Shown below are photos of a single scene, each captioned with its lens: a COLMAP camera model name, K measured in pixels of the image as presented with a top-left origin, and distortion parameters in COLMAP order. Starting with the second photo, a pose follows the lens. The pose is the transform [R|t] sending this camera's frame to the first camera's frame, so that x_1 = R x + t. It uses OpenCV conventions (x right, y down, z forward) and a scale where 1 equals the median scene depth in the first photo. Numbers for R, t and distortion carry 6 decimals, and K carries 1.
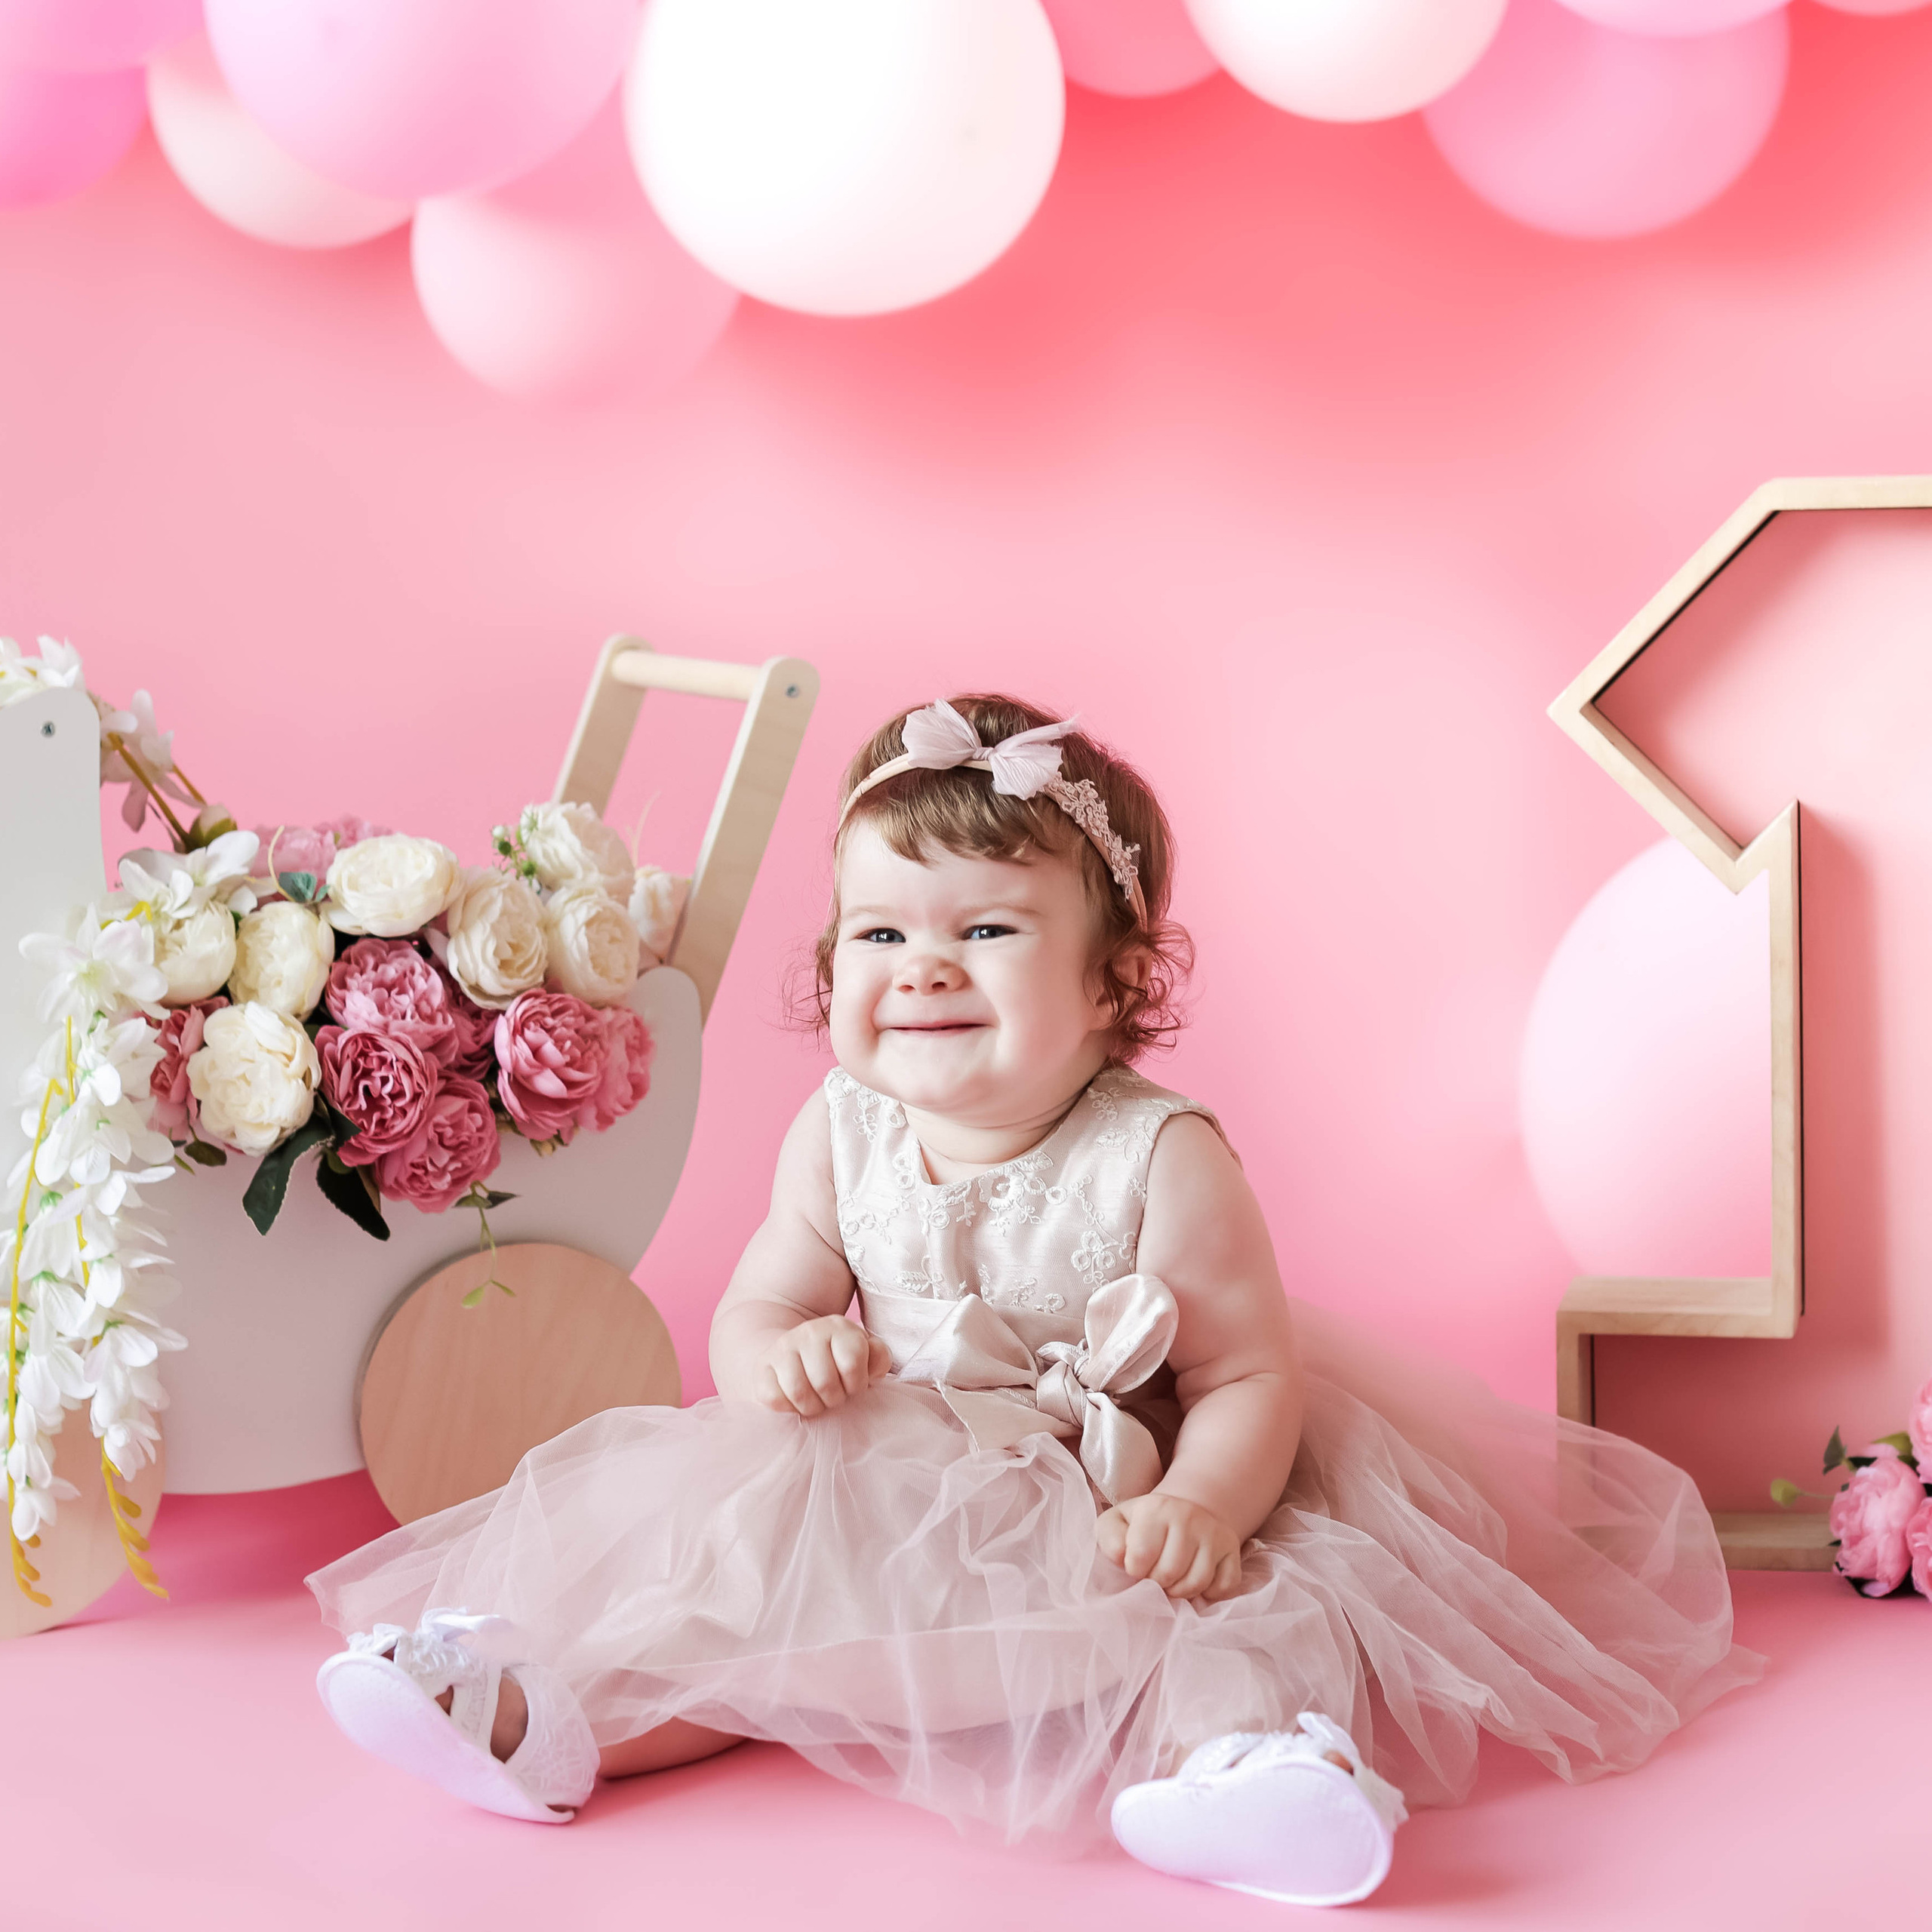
lens RADIAL K [[4526.9, 0, 1066.8], [0, 4526.9, 960.4], [0, 0, 1]] dist [-0.188990, 0.081414]
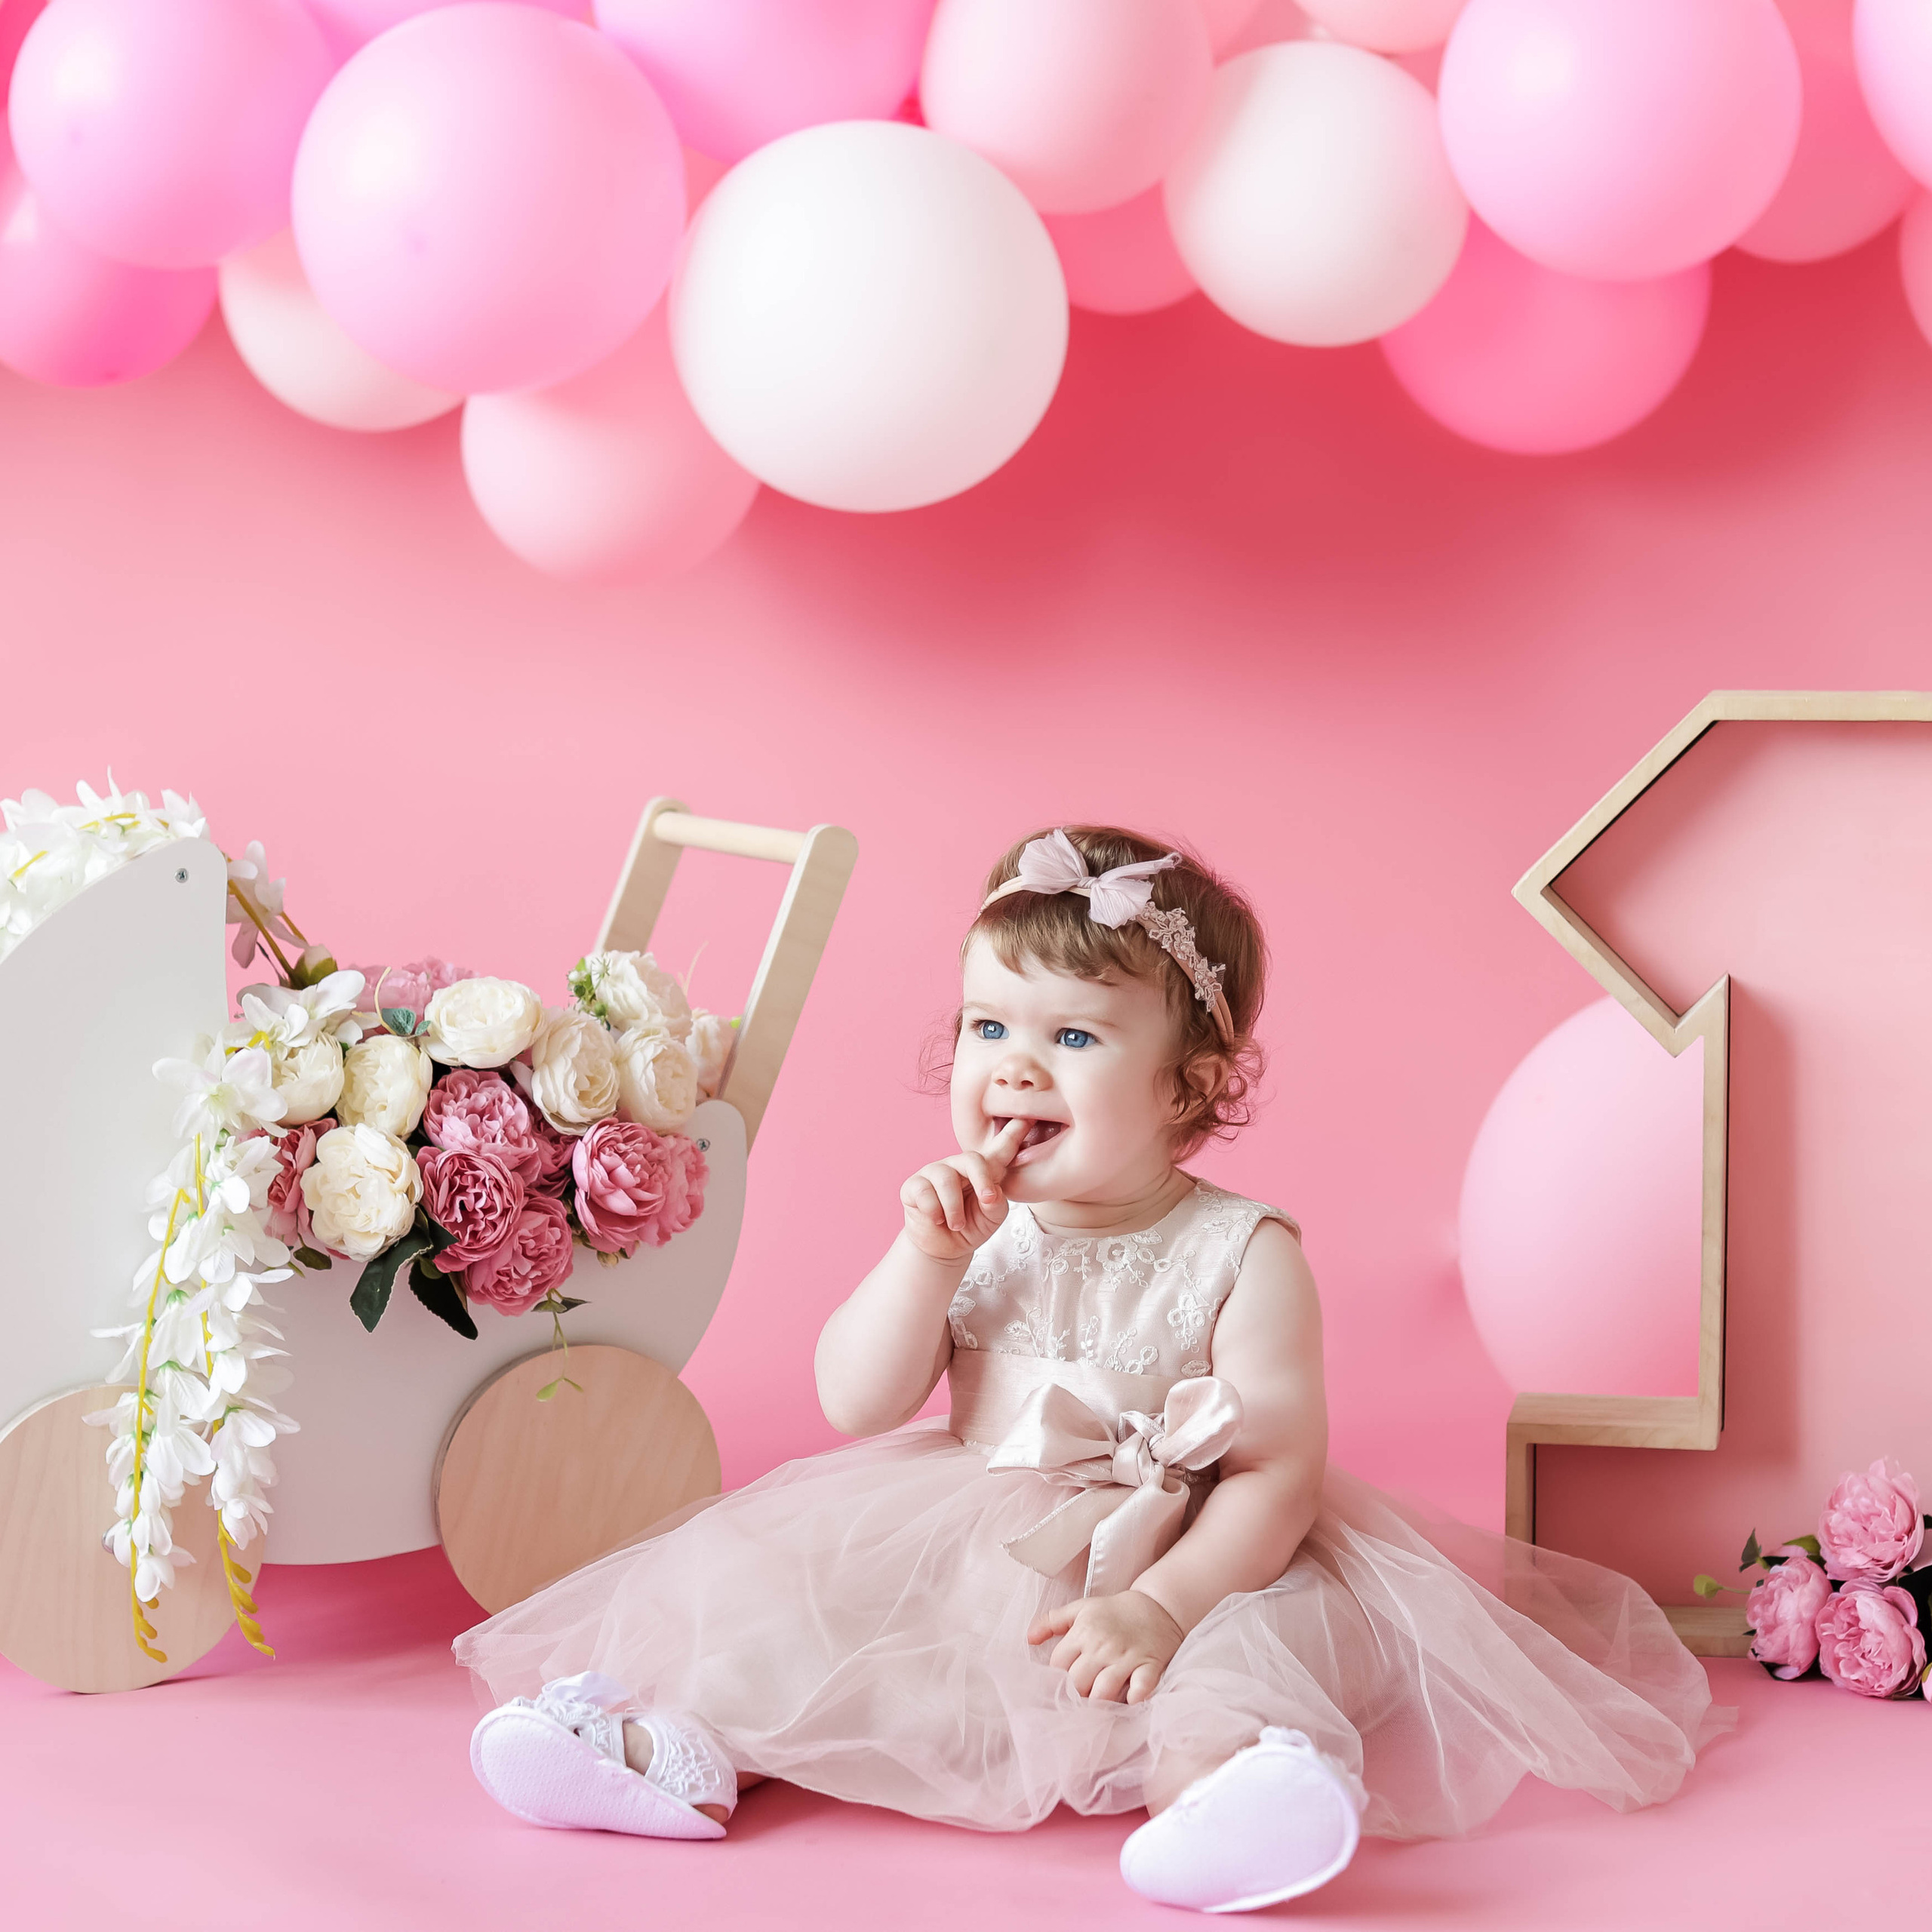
lens RADIAL K [[4526.9, 0, 1066.8], [0, 4526.9, 960.4], [0, 0, 1]] dist [-0.188990, 0.081414]
pose [[0.998674, 0.023224, 0.045953, -0.057187], [-0.021920, 0.999348, -0.028679, -0.003045], [-0.046590, 0.027634, 0.998532, -0.126588]]
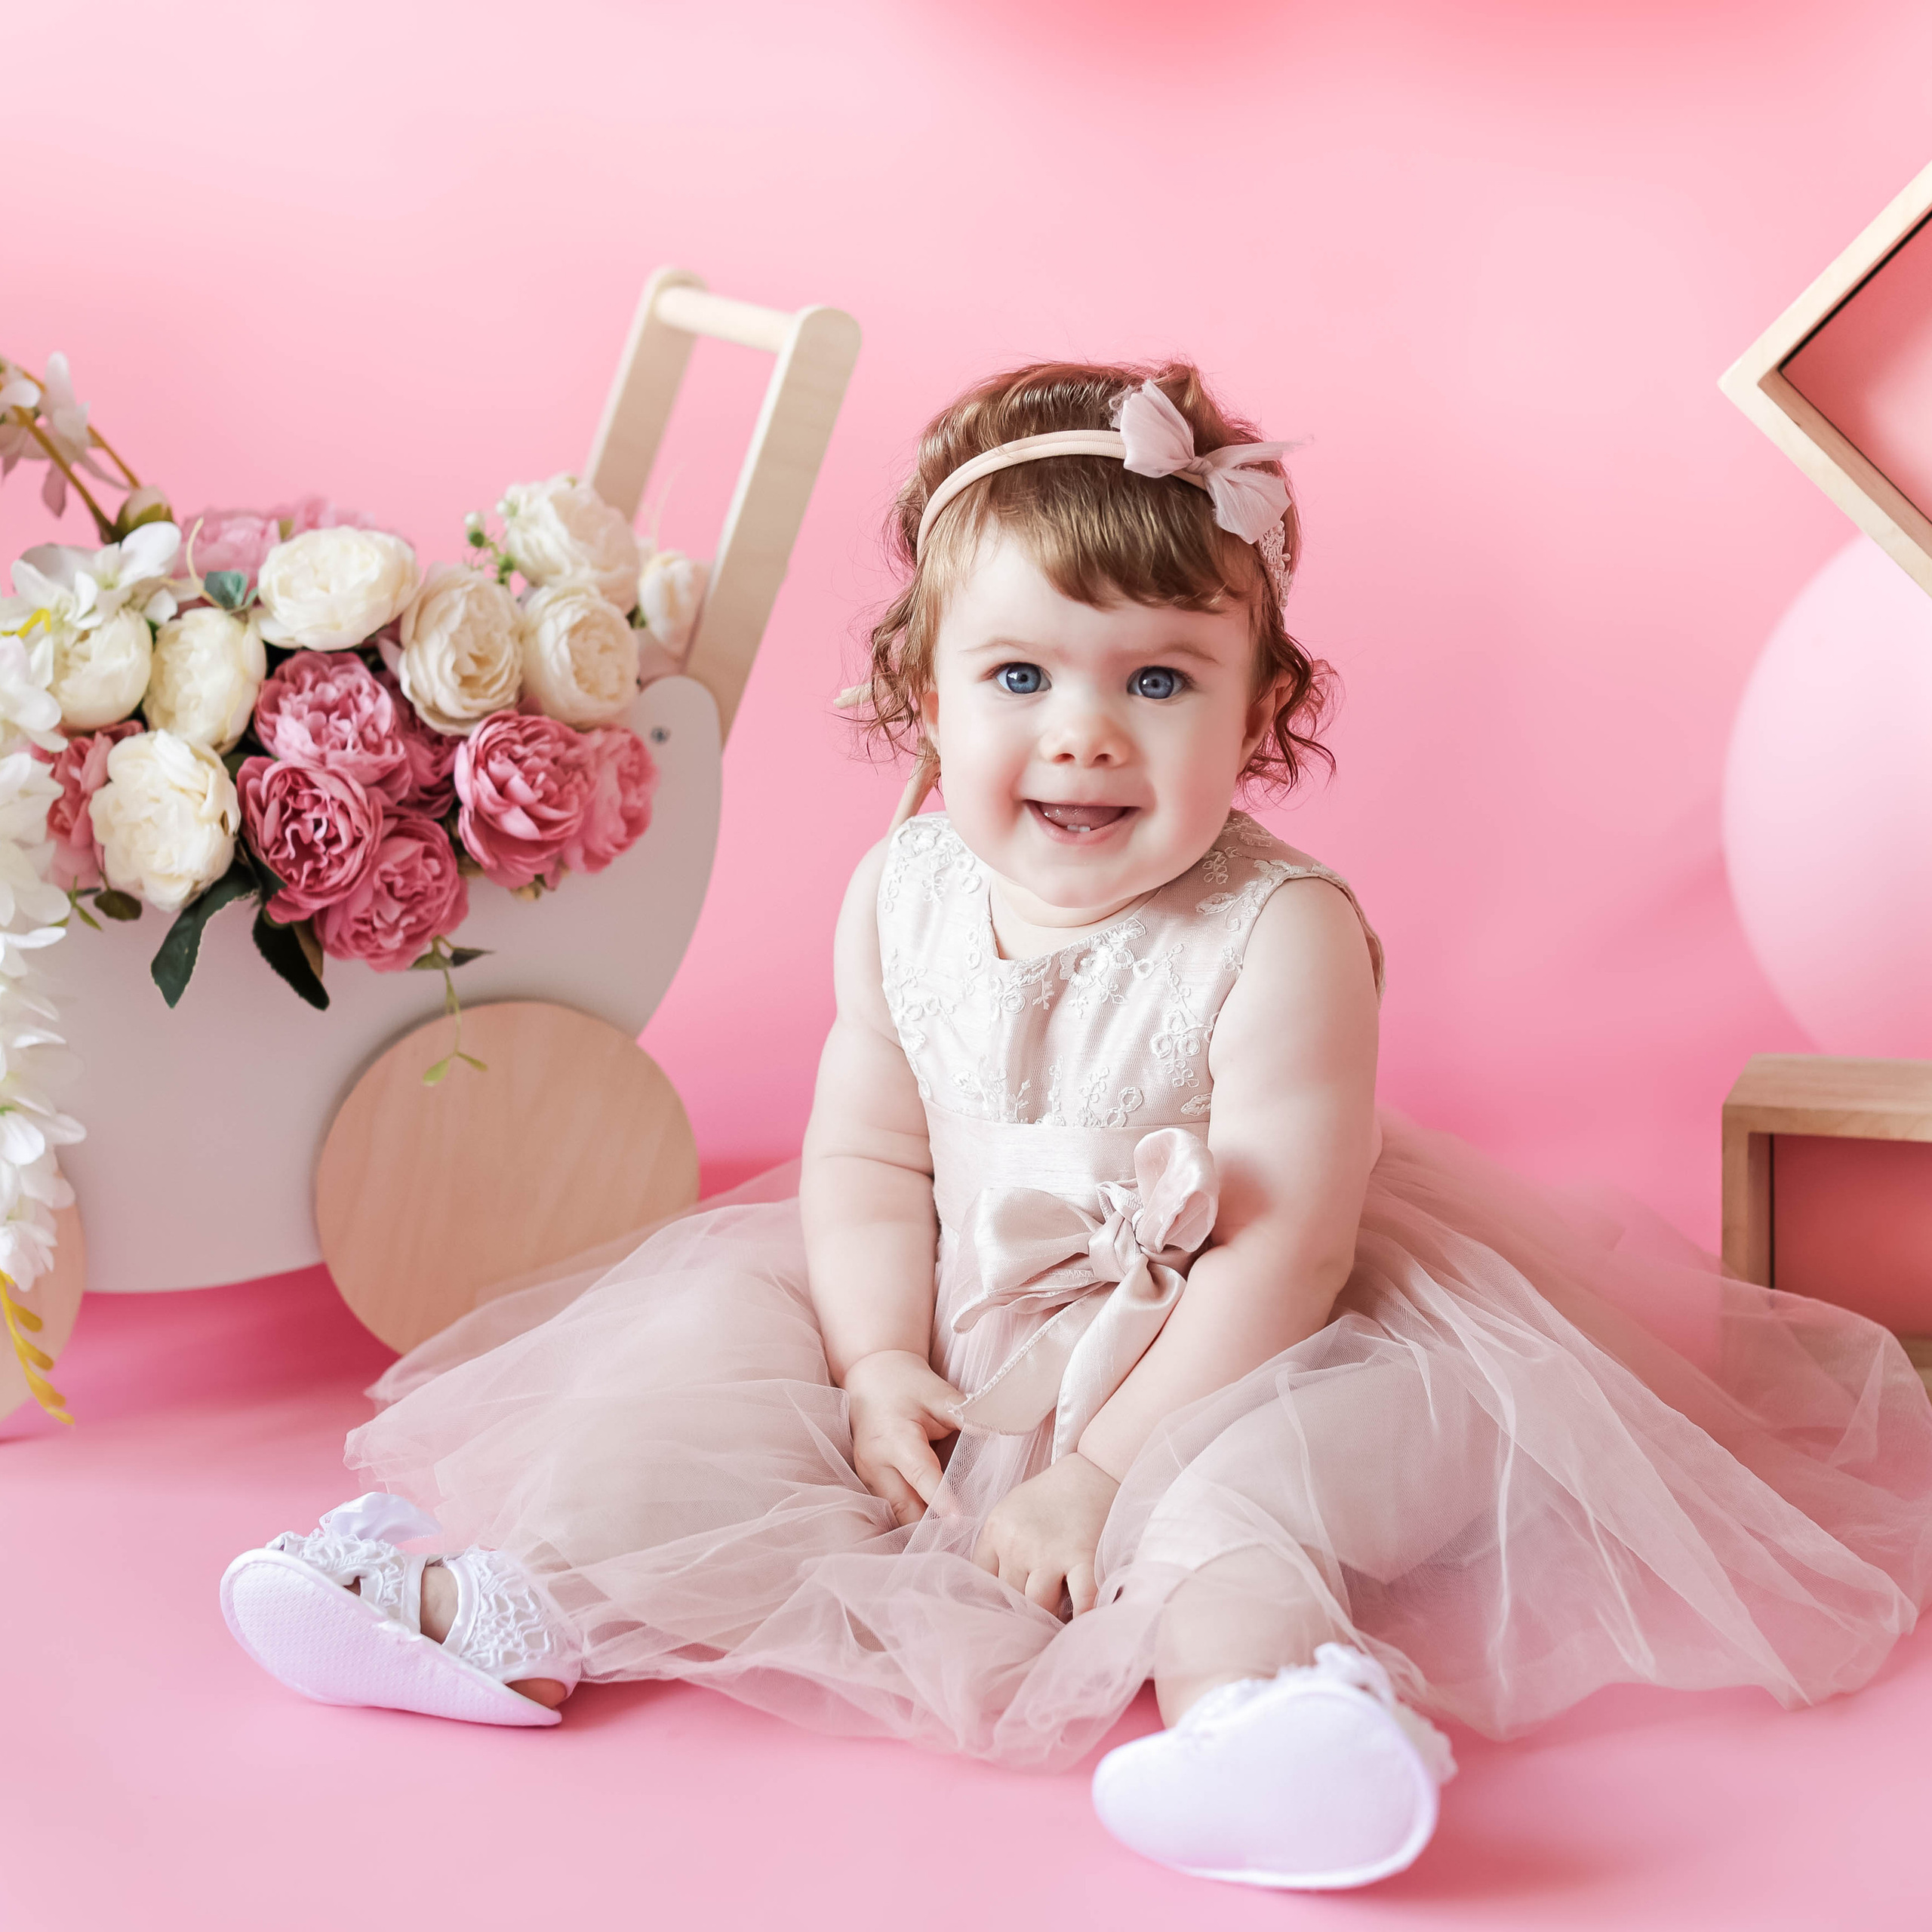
lens RADIAL K [[4526.9, 0, 1066.8], [0, 4526.9, 960.4], [0, 0, 1]] dist [-0.188990, 0.081414]
pose [[0.995781, 0.013580, -0.090749, 0.064606], [-0.003941, 0.994405, 0.105558, -0.036952], [0.091674, -0.104755, 0.990264, 0.171180]]
